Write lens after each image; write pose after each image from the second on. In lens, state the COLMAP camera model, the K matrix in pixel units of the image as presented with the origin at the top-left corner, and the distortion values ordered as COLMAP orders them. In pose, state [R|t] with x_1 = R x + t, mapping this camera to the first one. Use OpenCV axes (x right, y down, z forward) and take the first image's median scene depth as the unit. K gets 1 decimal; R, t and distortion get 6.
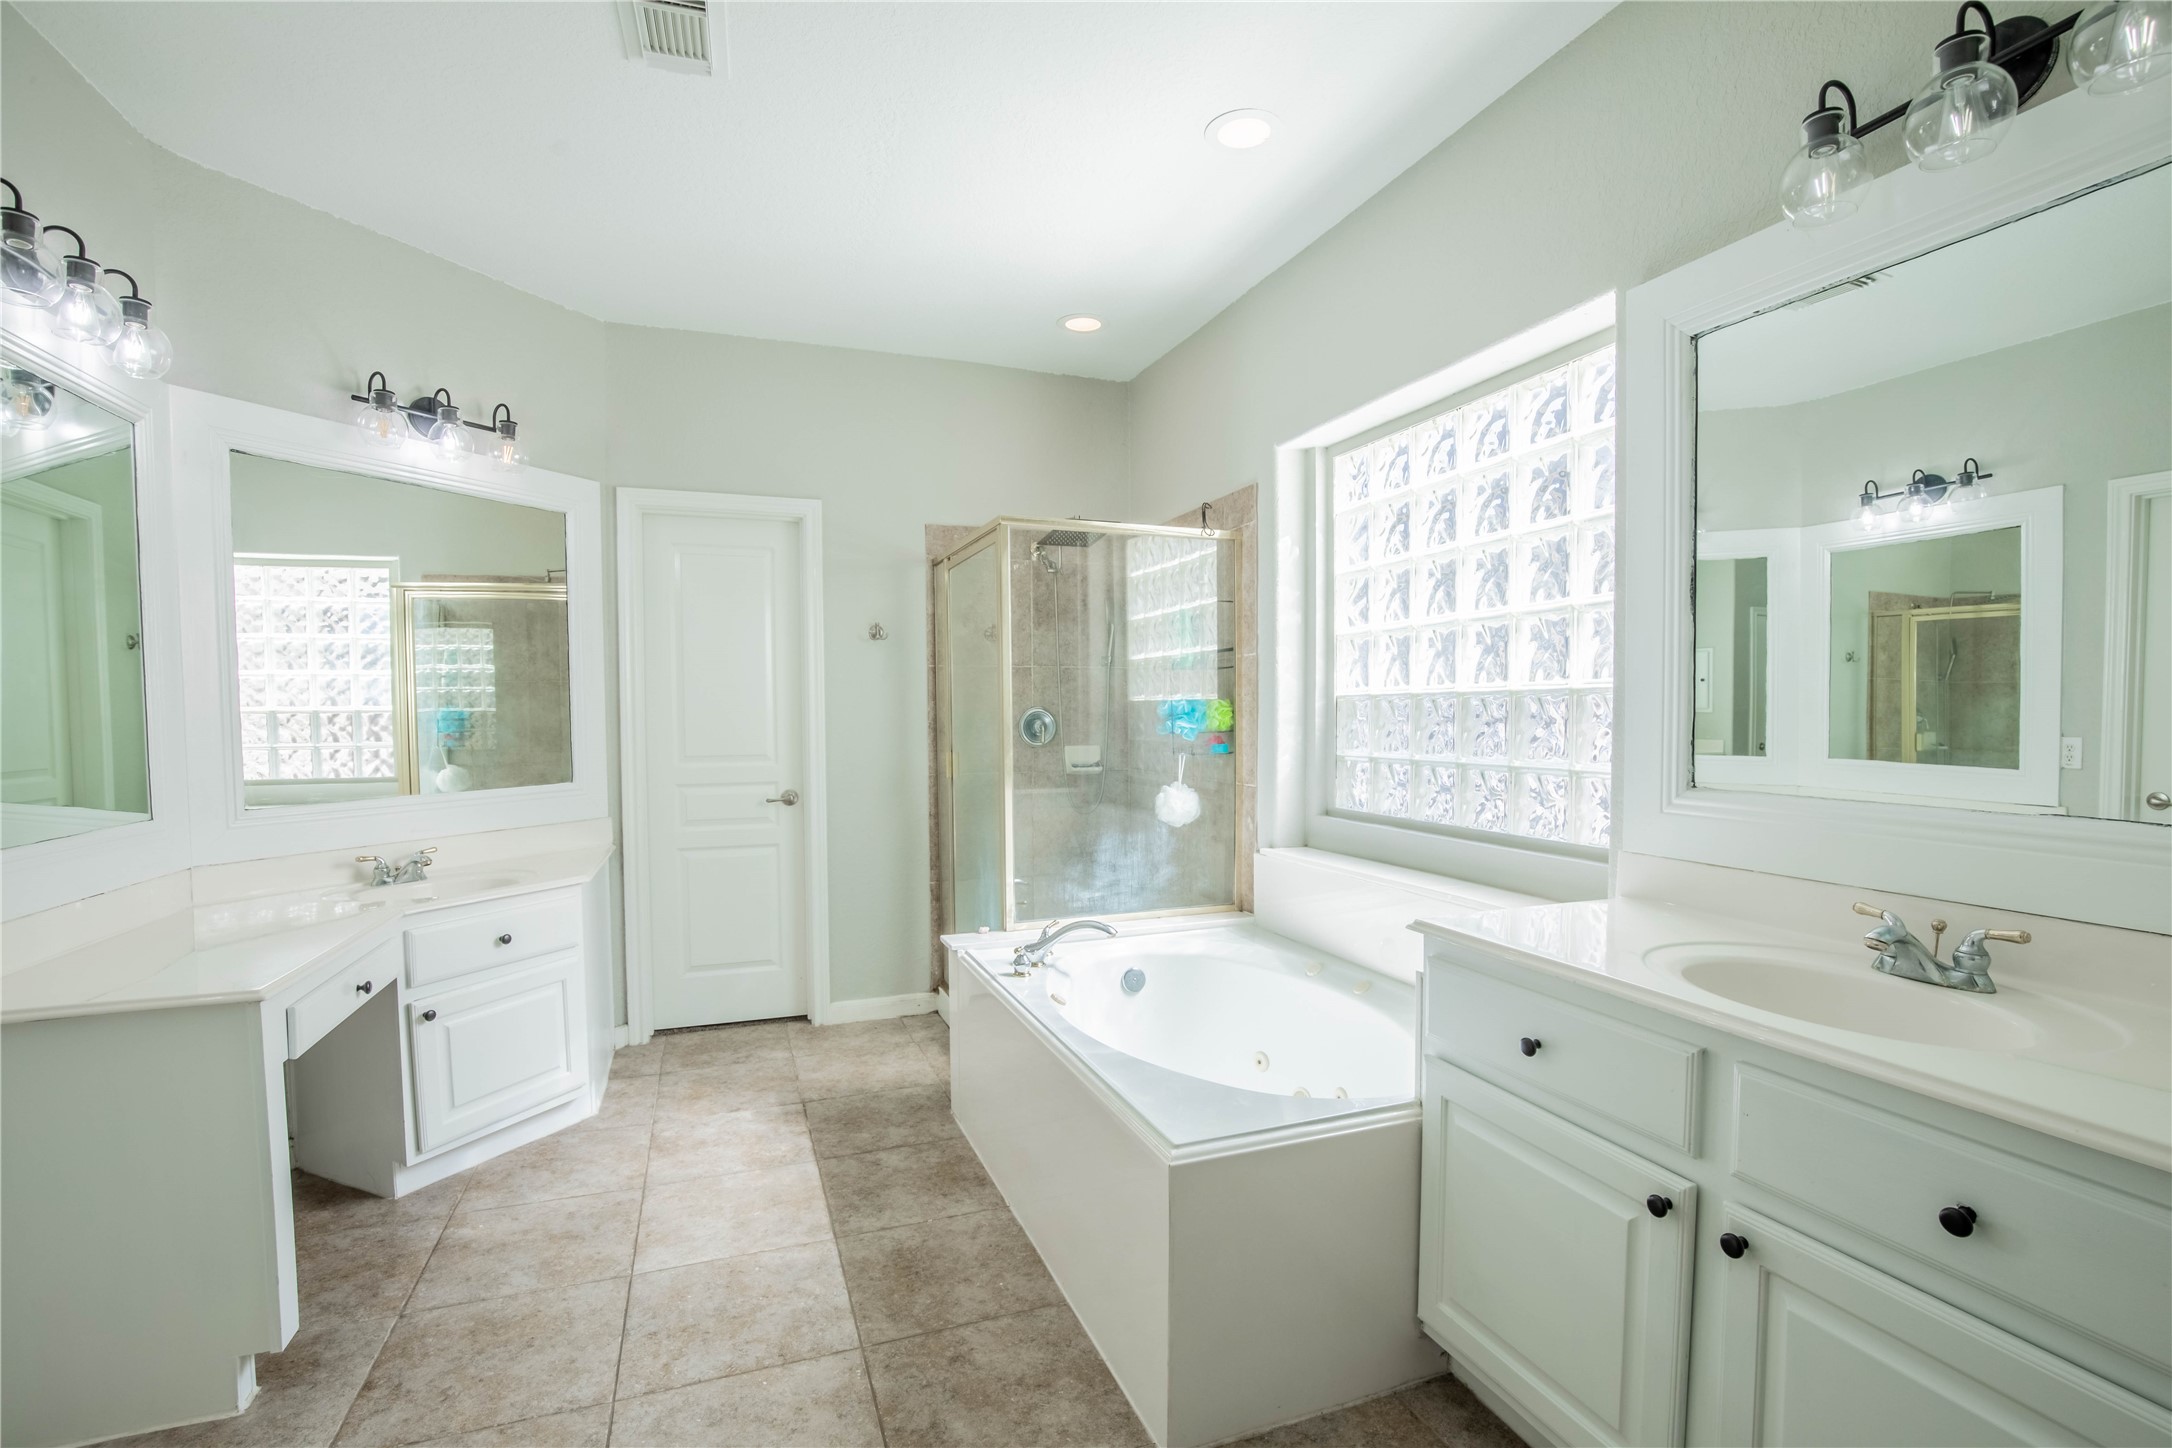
lens RADIAL K [[1002.8, 0, 1099.4], [0, 1002.8, 749.8], [0, 0, 1]] dist [-0.035478, 0.008343]
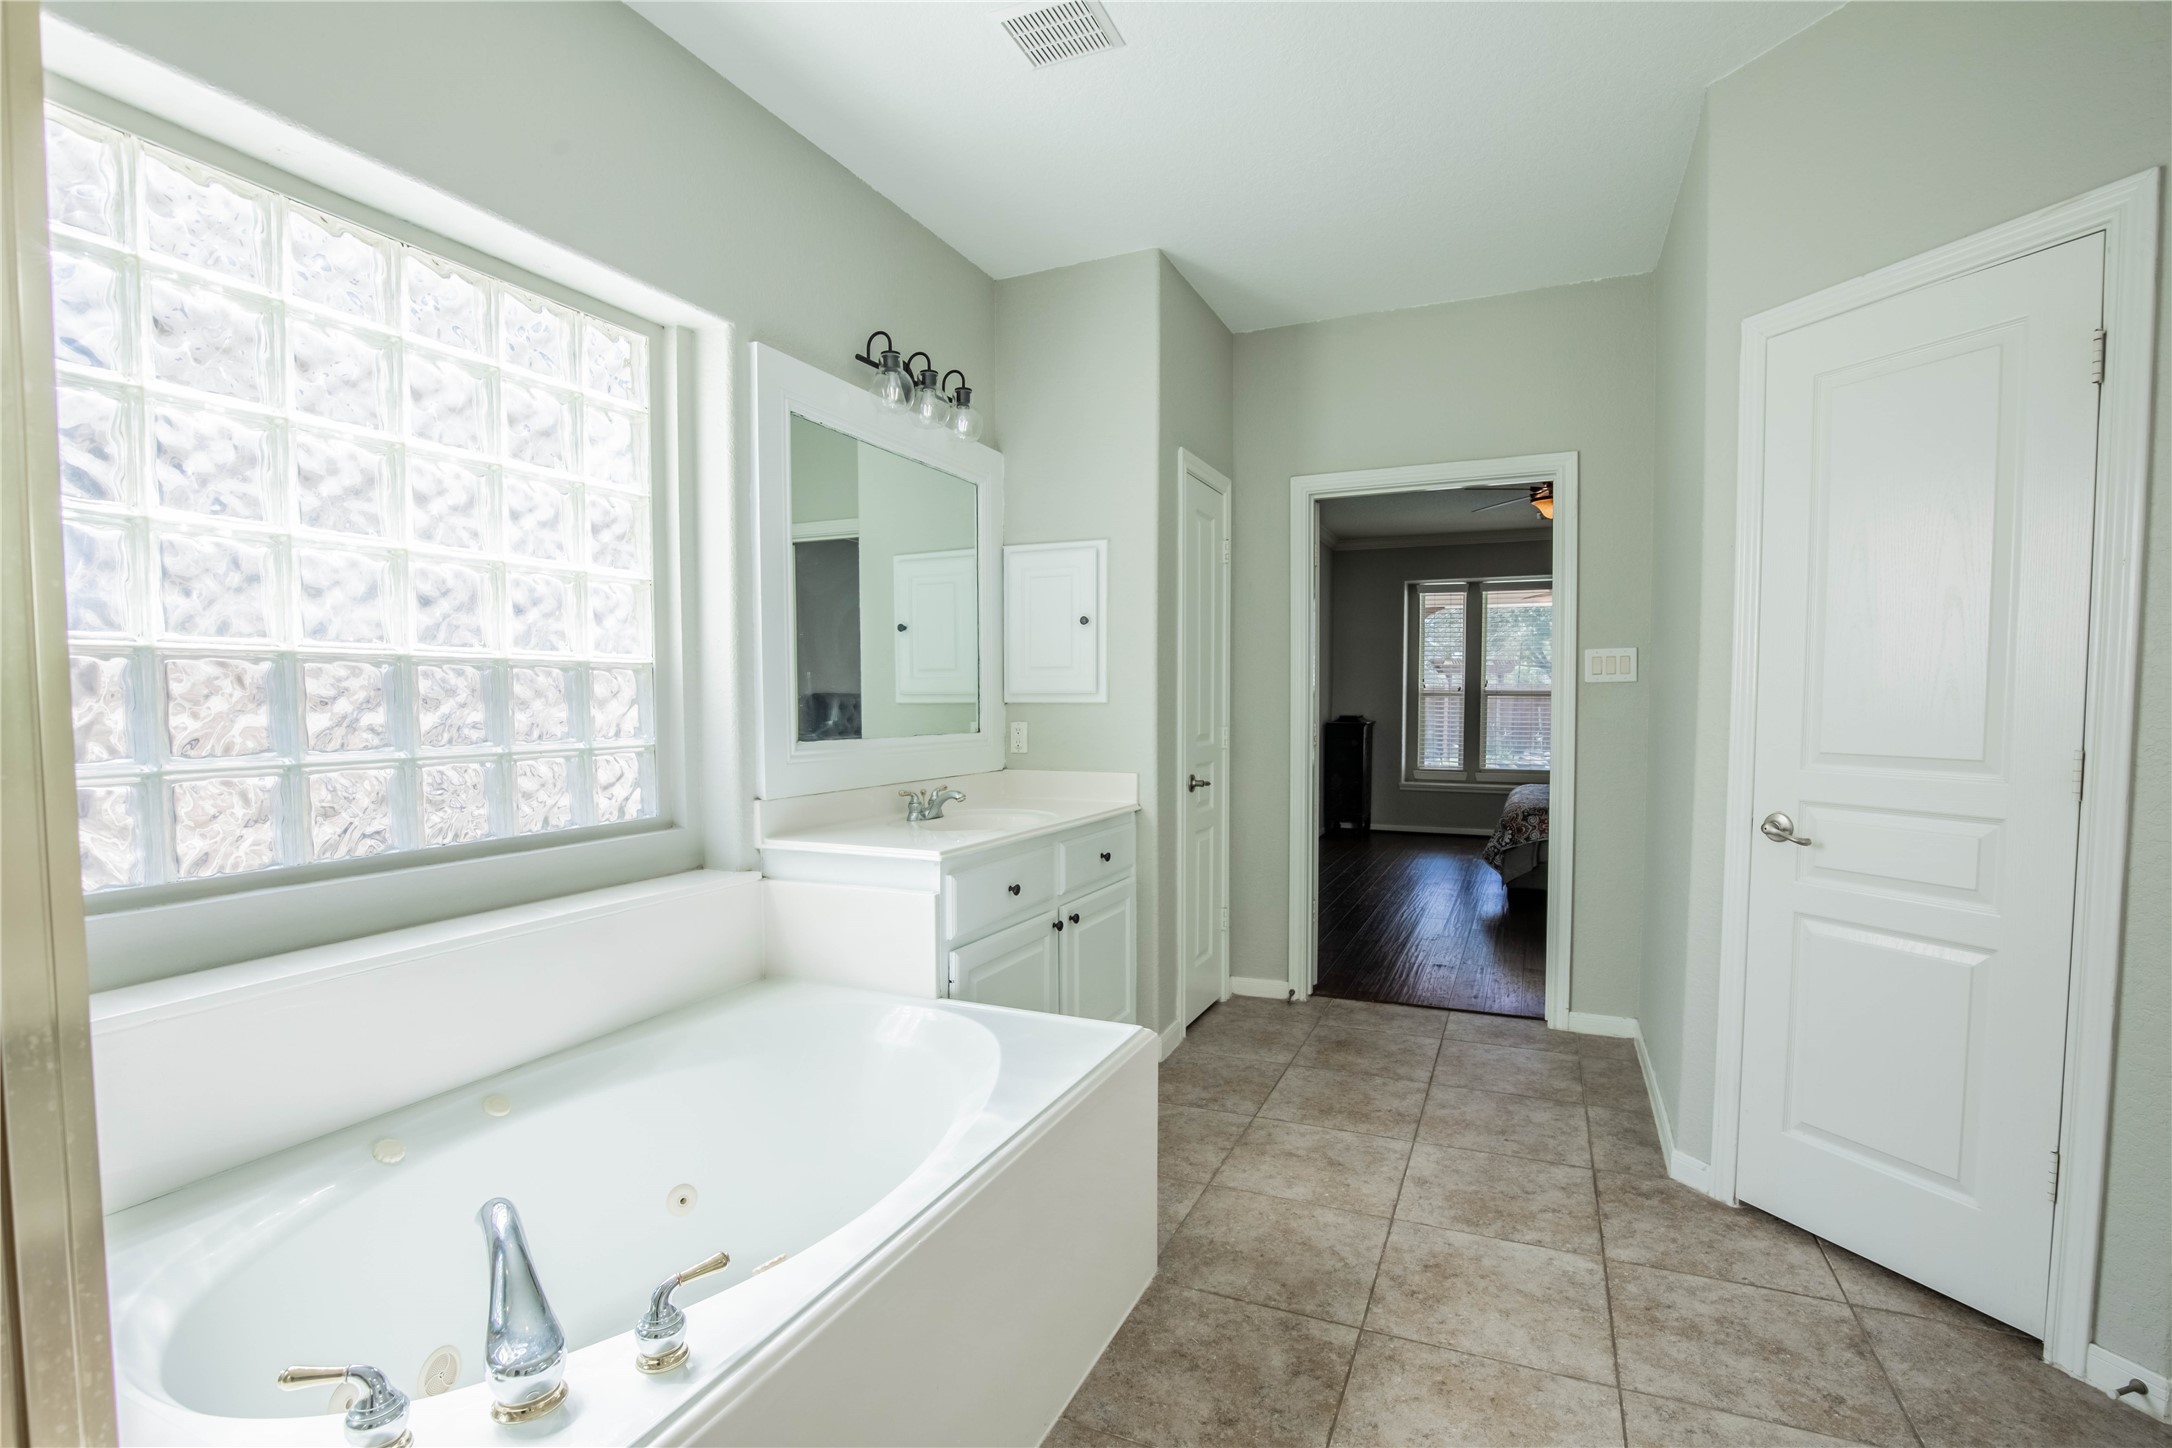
lens RADIAL K [[1002.8, 0, 1099.4], [0, 1002.8, 749.8], [0, 0, 1]] dist [-0.035478, 0.008343]
pose [[-0.709709, -0.028028, 0.703937, -0.642620], [0.035978, 0.996463, 0.075948, -0.039360], [-0.703576, 0.079227, -0.706190, 1.607234]]
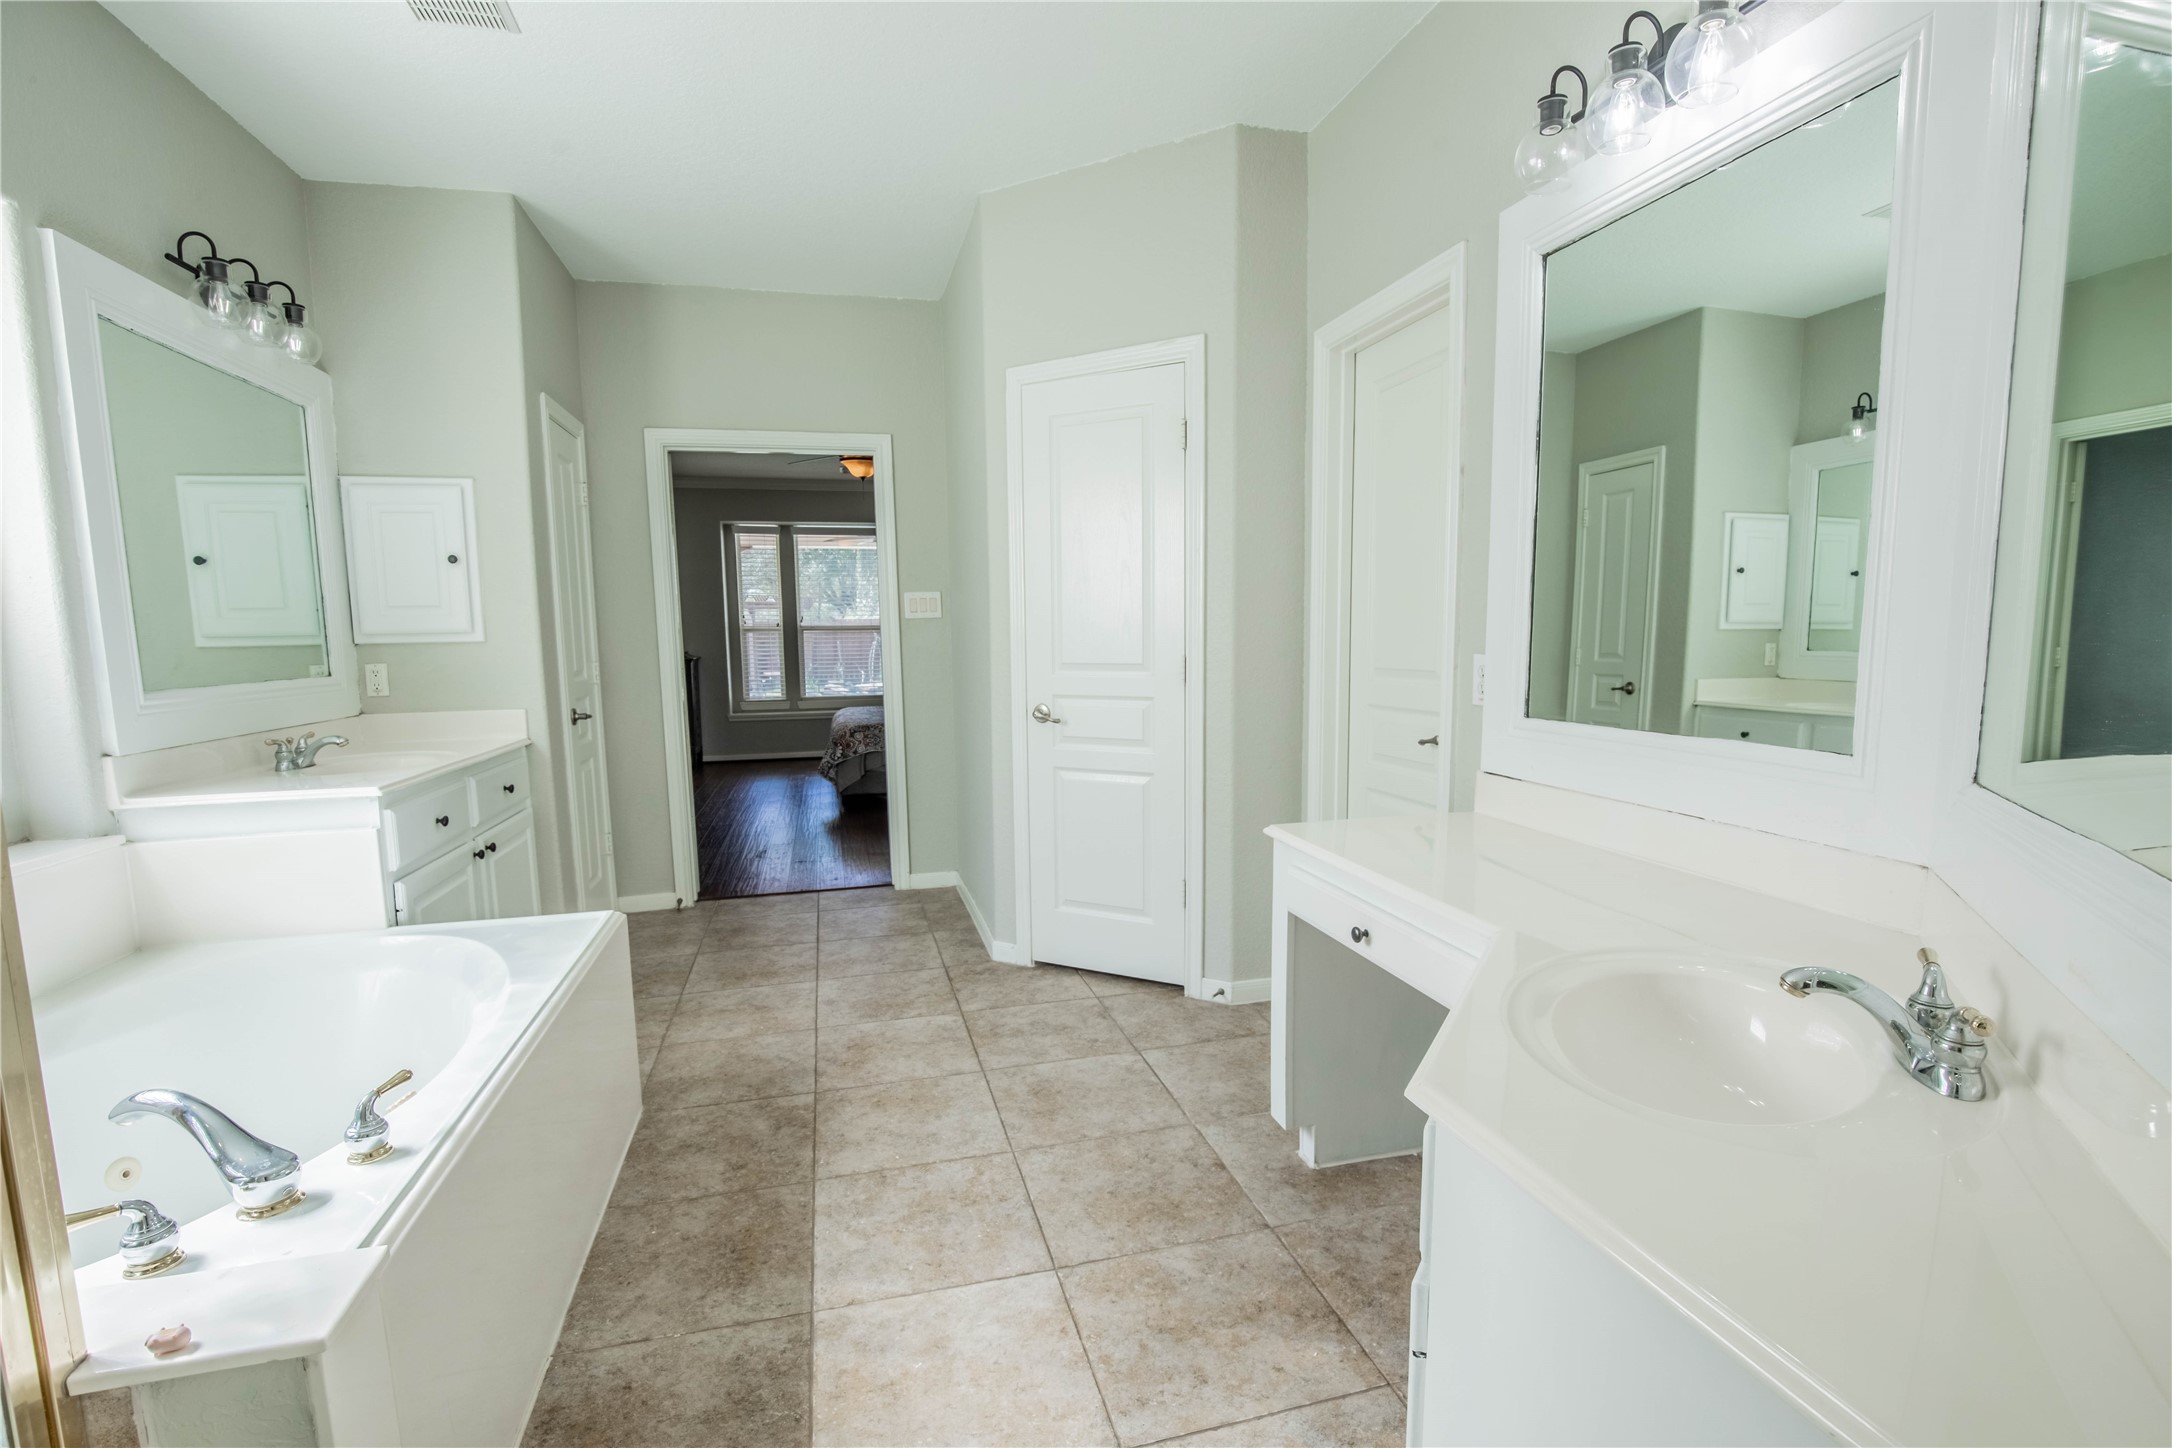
lens RADIAL K [[1002.8, 0, 1099.4], [0, 1002.8, 749.8], [0, 0, 1]] dist [-0.035478, 0.008343]
pose [[-0.994487, 0.008310, 0.104526, -0.682955], [0.025080, 0.986771, 0.160169, -0.051896], [-0.101812, 0.161908, -0.981540, 1.991441]]
